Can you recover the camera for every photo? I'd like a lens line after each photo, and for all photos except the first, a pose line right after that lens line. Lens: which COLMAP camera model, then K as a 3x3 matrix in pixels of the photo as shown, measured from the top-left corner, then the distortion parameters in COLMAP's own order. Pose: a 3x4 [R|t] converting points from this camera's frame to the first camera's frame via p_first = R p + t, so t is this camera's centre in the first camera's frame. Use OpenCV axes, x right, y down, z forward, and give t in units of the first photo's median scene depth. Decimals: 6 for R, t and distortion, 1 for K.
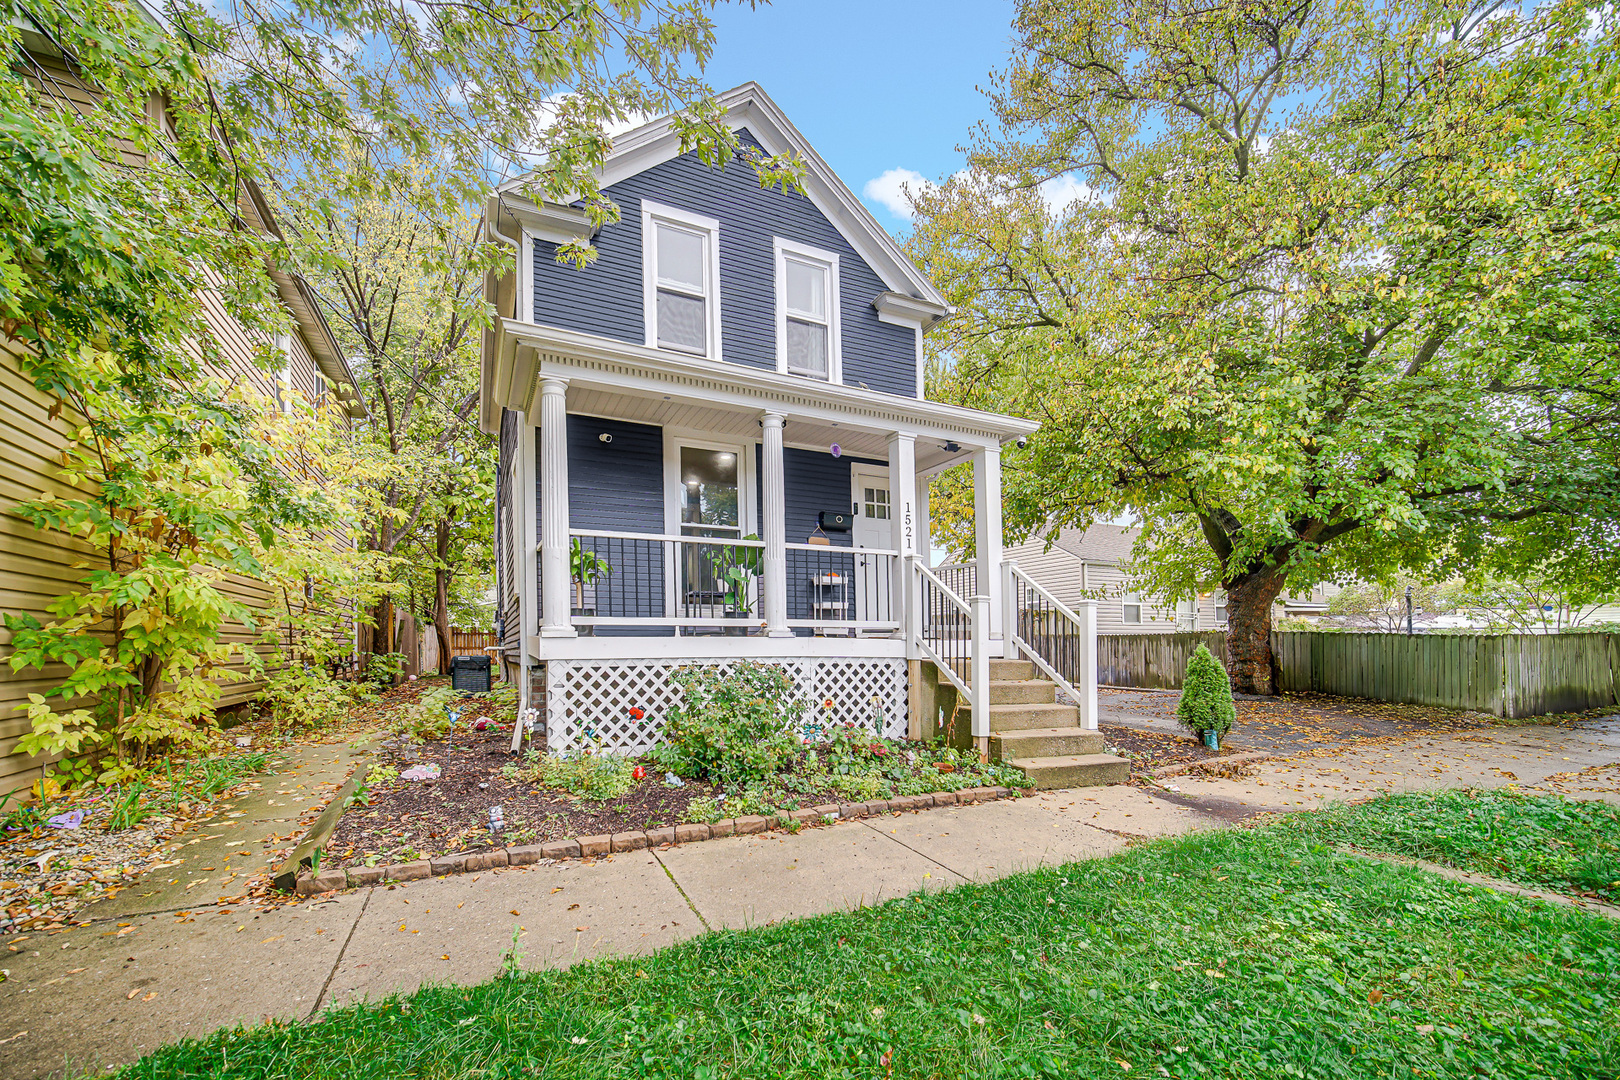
lens RADIAL K [[694.7, 0, 804.1], [0, 694.7, 569.7], [0, 0, 1]] dist [0.000485, 0.000005]
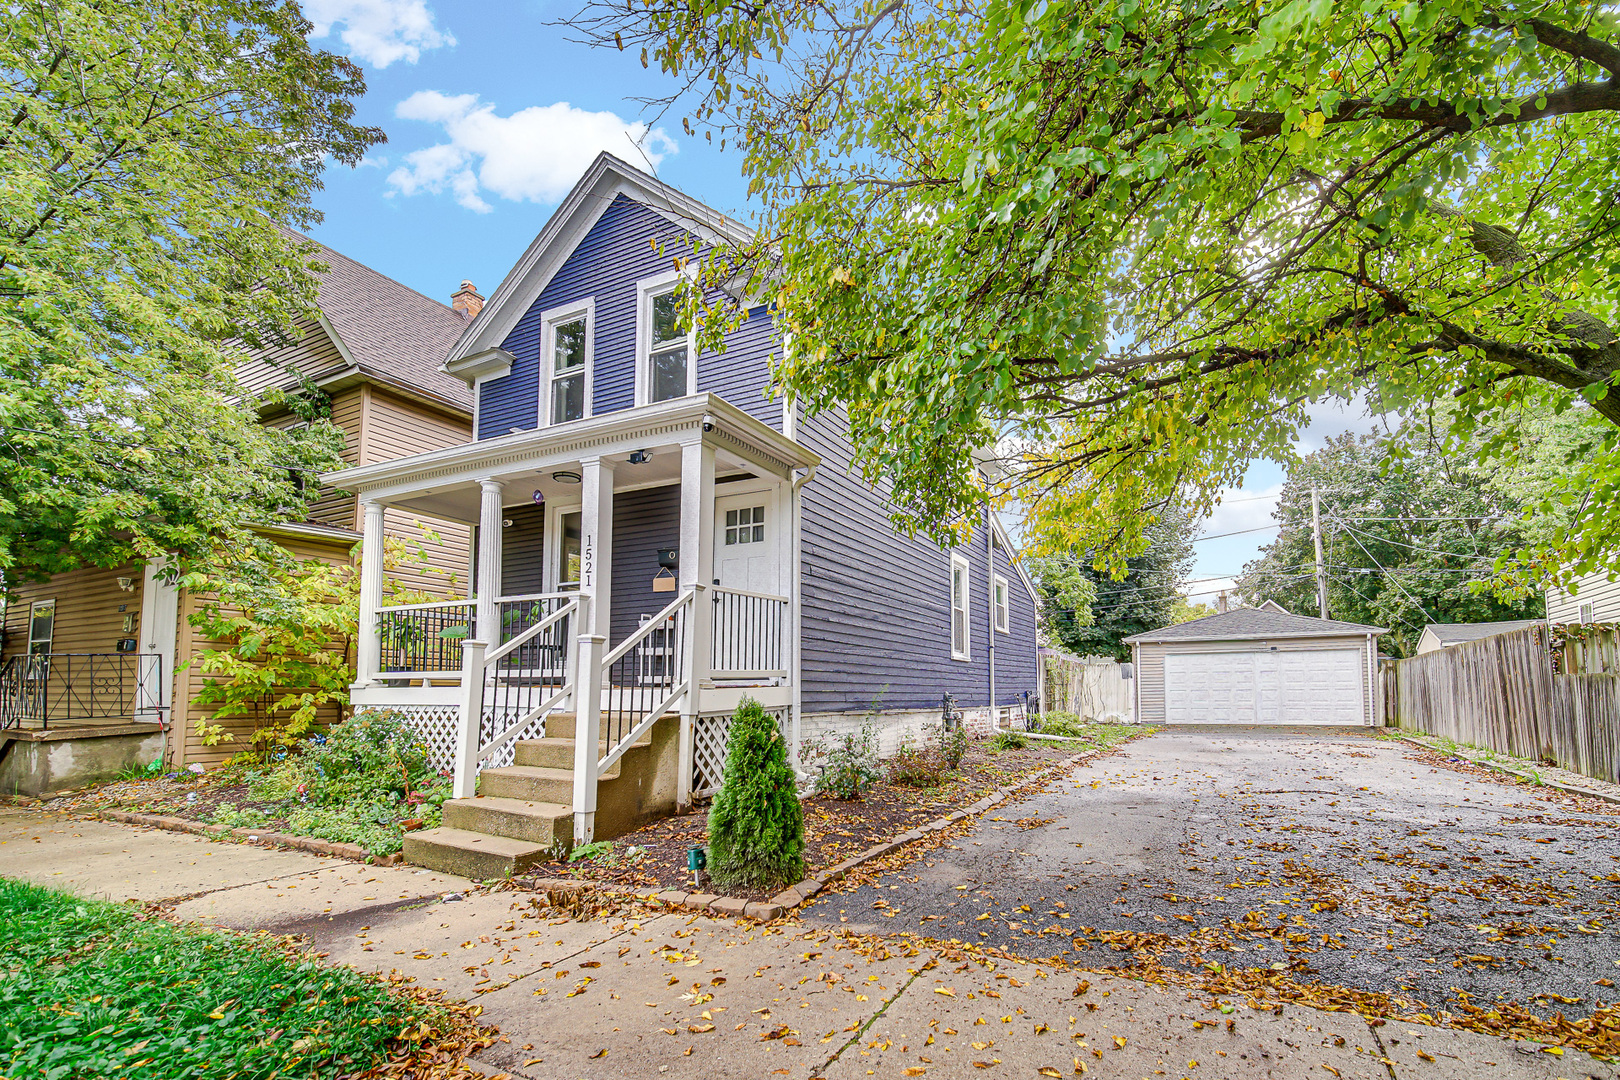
lens RADIAL K [[740.2, 0, 813.0], [0, 740.2, 594.0], [0, 0, 1]] dist [0.002821, 0.000538]
pose [[0.593021, -0.103761, -0.798473, 1.075318], [0.087106, 0.994109, -0.064492, 0.065058], [0.800461, -0.031307, 0.598566, 0.656647]]
